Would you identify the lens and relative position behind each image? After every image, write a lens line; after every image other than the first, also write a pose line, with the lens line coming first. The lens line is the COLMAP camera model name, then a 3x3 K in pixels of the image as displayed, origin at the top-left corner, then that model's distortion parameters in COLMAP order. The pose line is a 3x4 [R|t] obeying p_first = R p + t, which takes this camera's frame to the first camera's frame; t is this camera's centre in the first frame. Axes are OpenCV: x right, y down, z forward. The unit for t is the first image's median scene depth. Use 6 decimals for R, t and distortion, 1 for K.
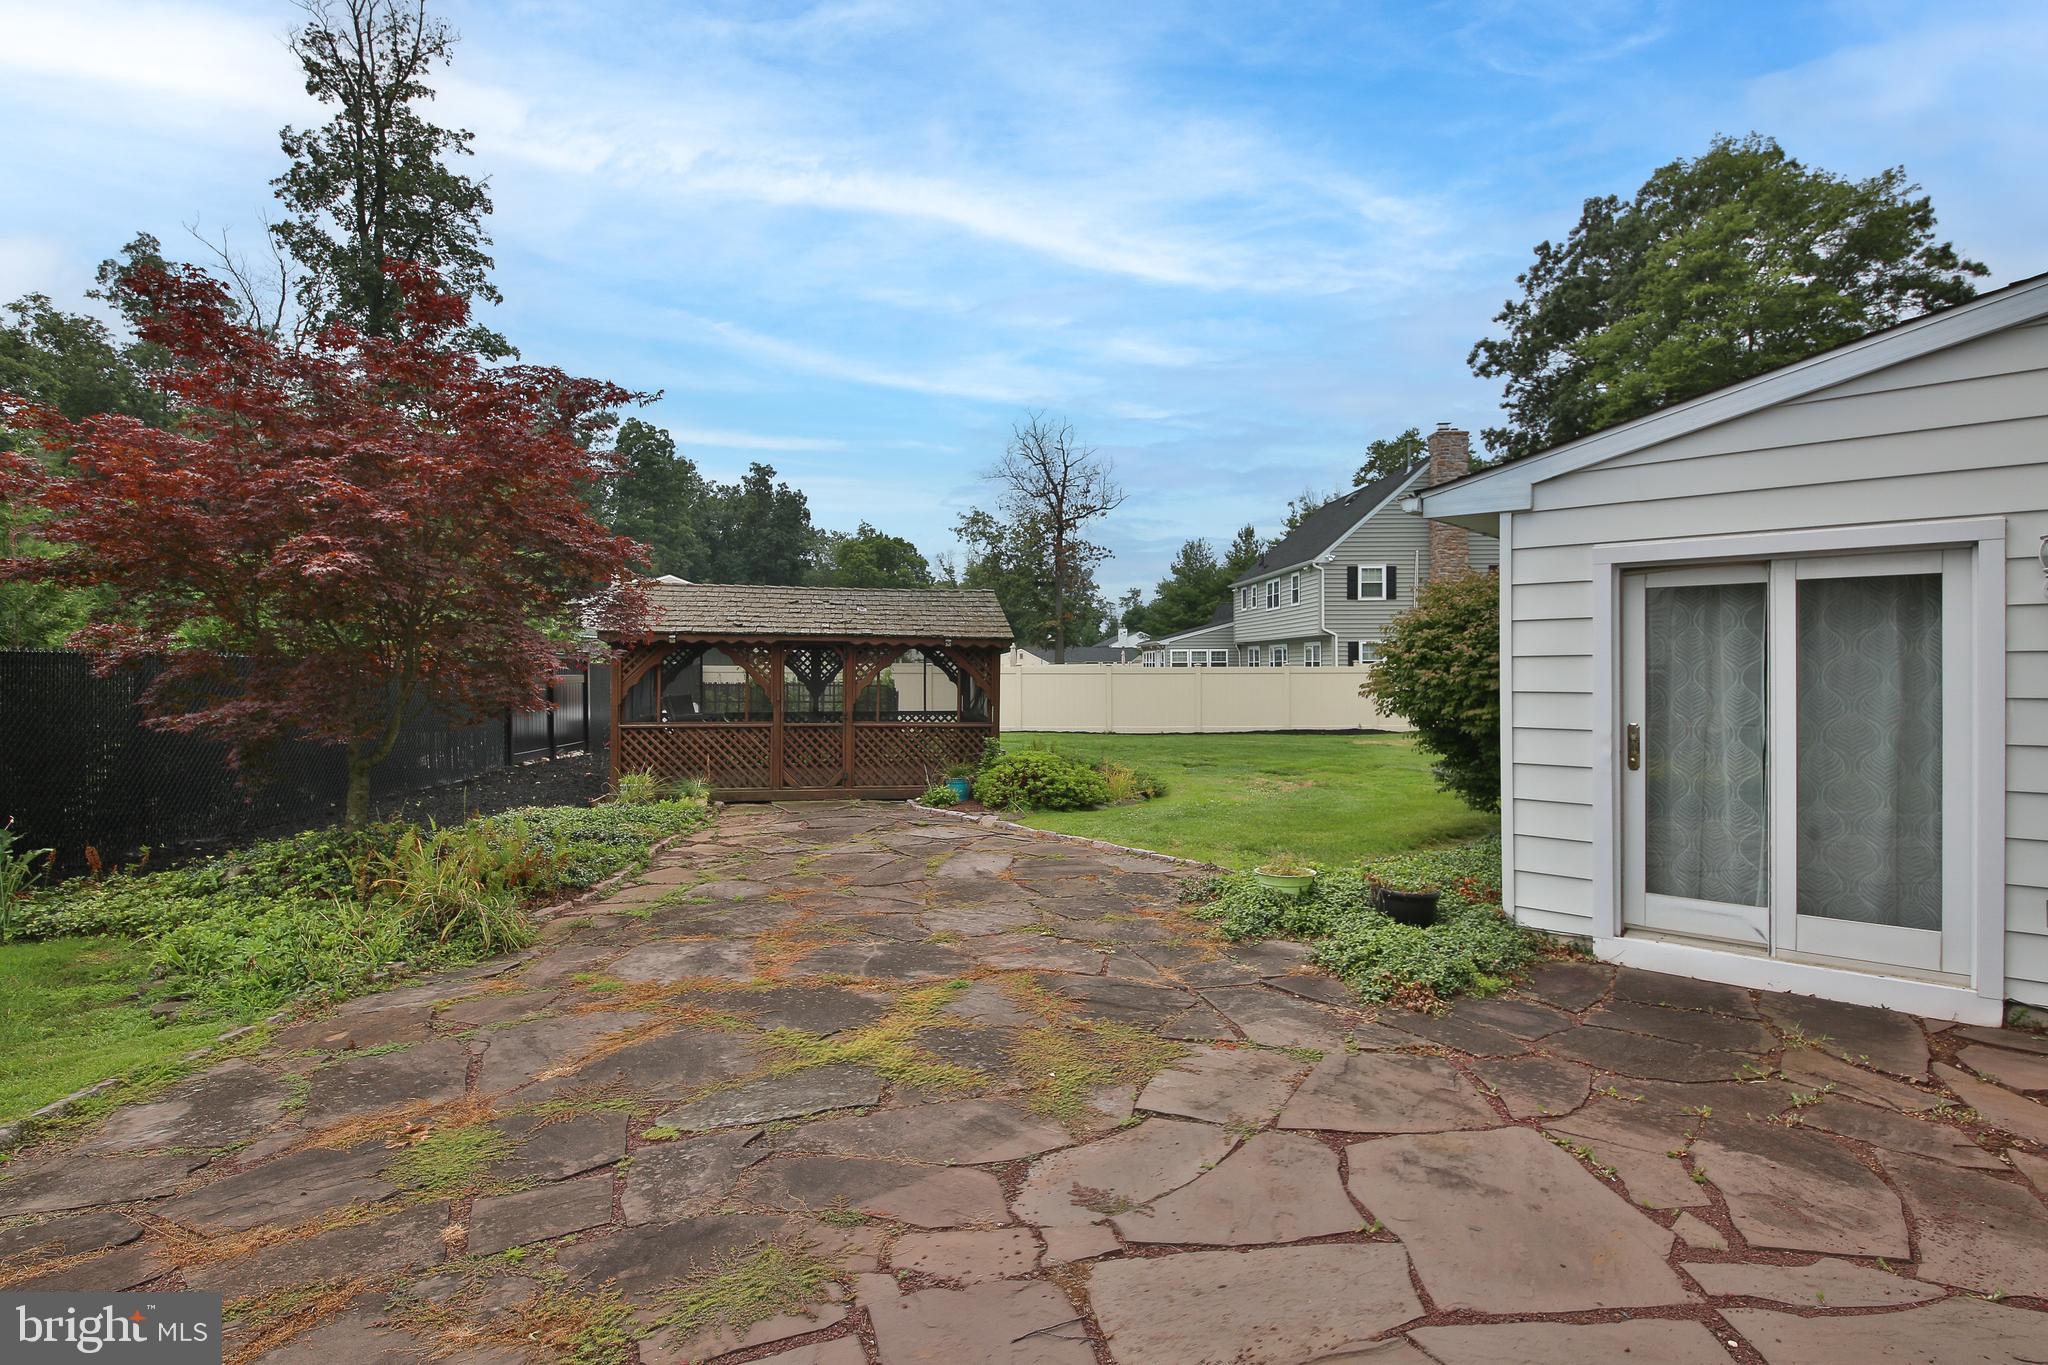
lens RADIAL K [[1000.6, 0, 1024.0], [0, 1000.6, 682.5], [0, 0, 1]] dist [-0.000151, -0.000009]
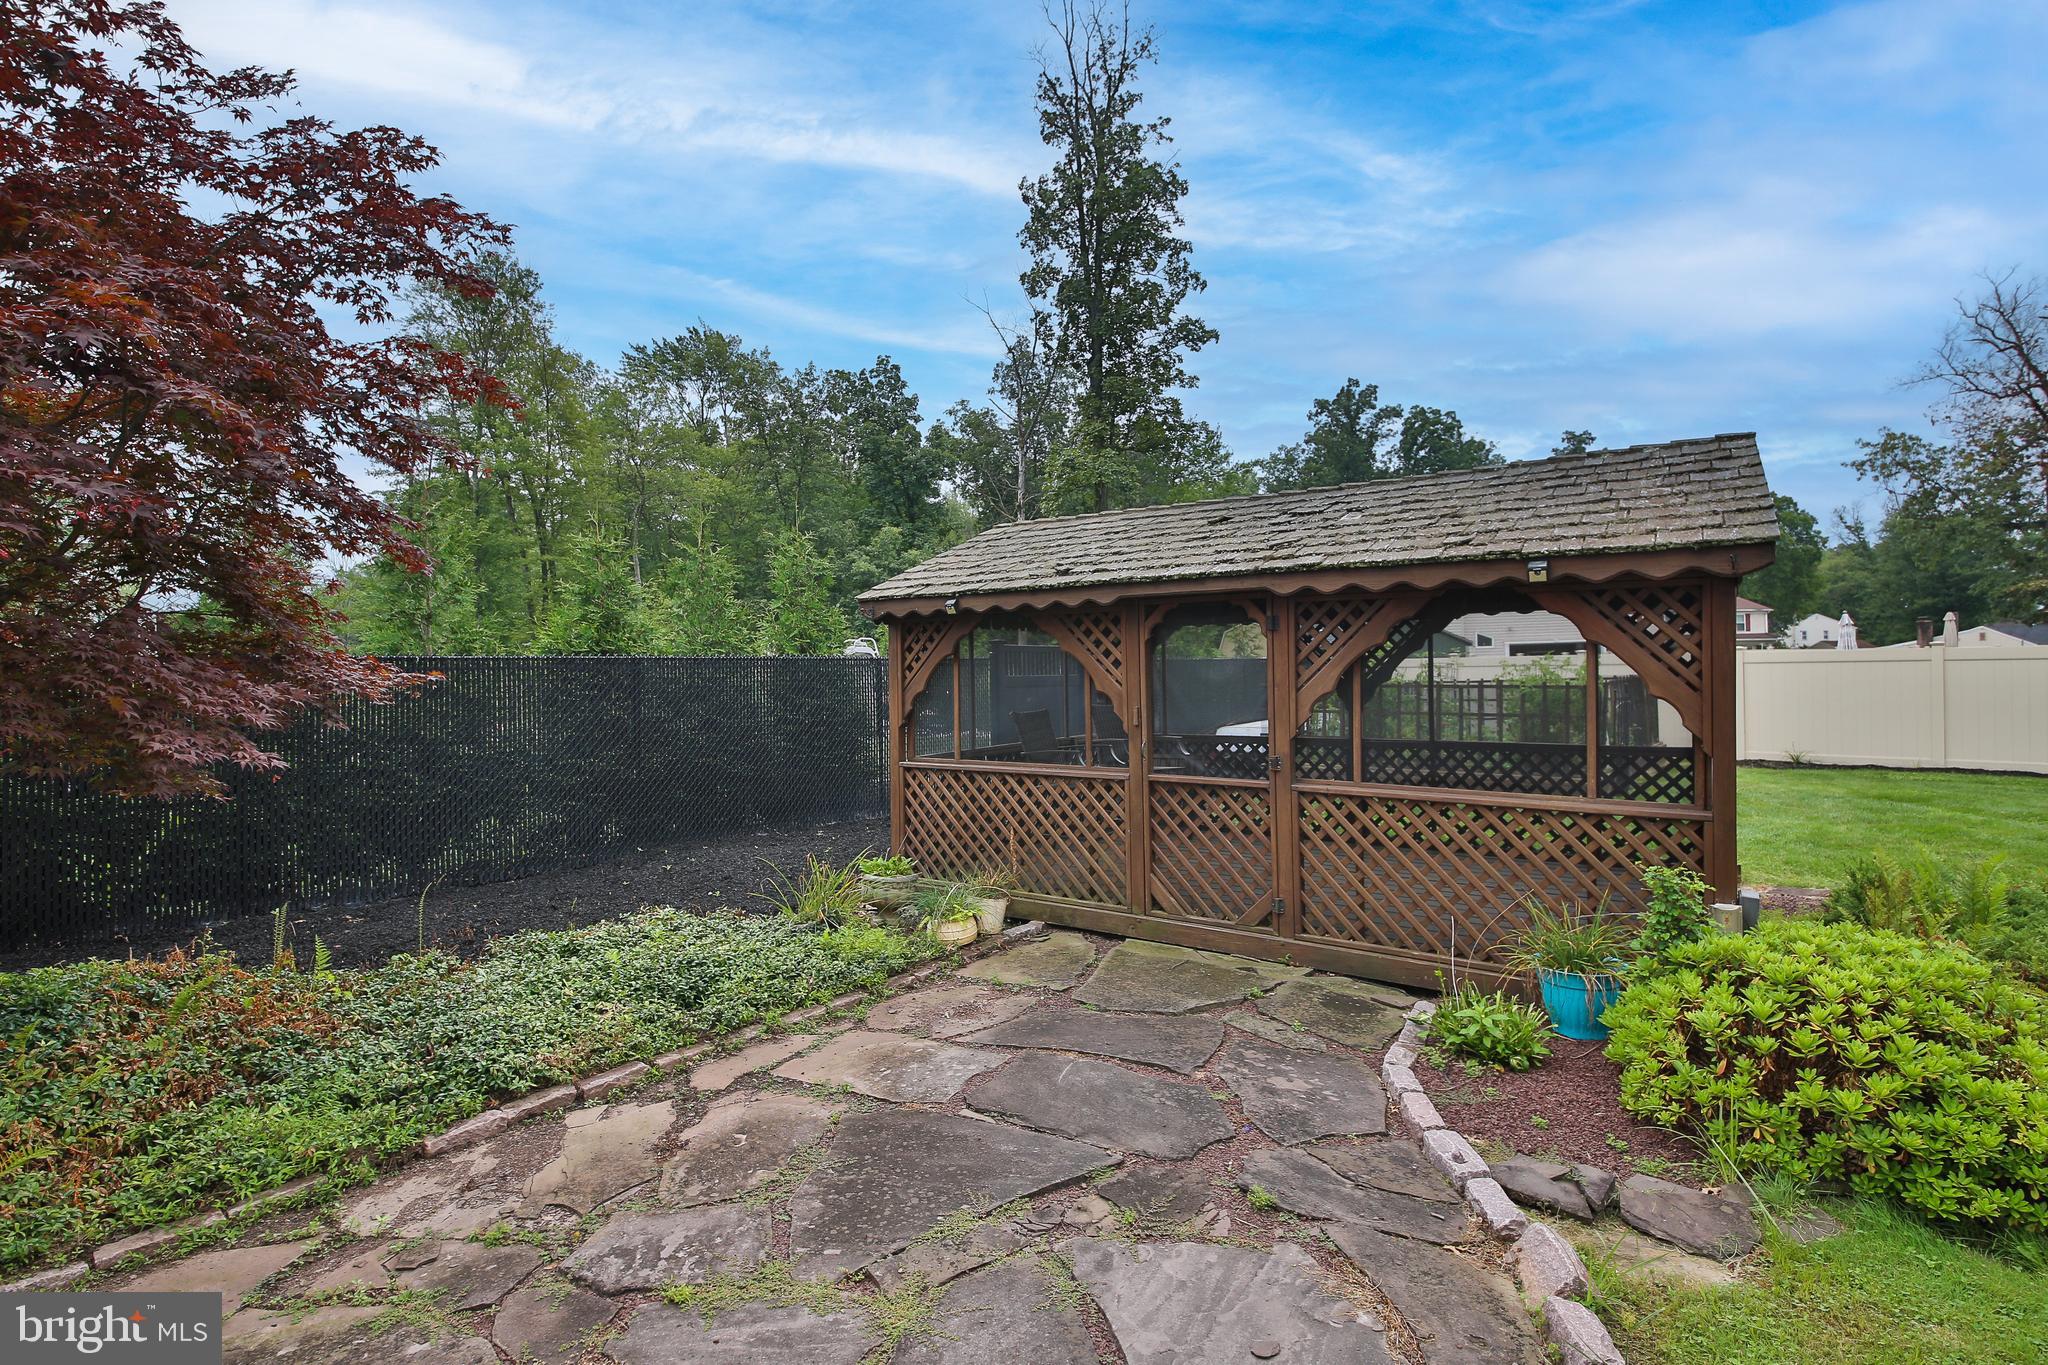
lens RADIAL K [[958.4, 0, 1024.0], [0, 958.4, 682.5], [0, 0, 1]] dist [0.020829, -0.023385]
pose [[0.701517, -0.006068, -0.712627, 0.013492], [0.008809, 0.999961, 0.000157, -0.000874], [0.712598, -0.006388, 0.701543, 0.232463]]
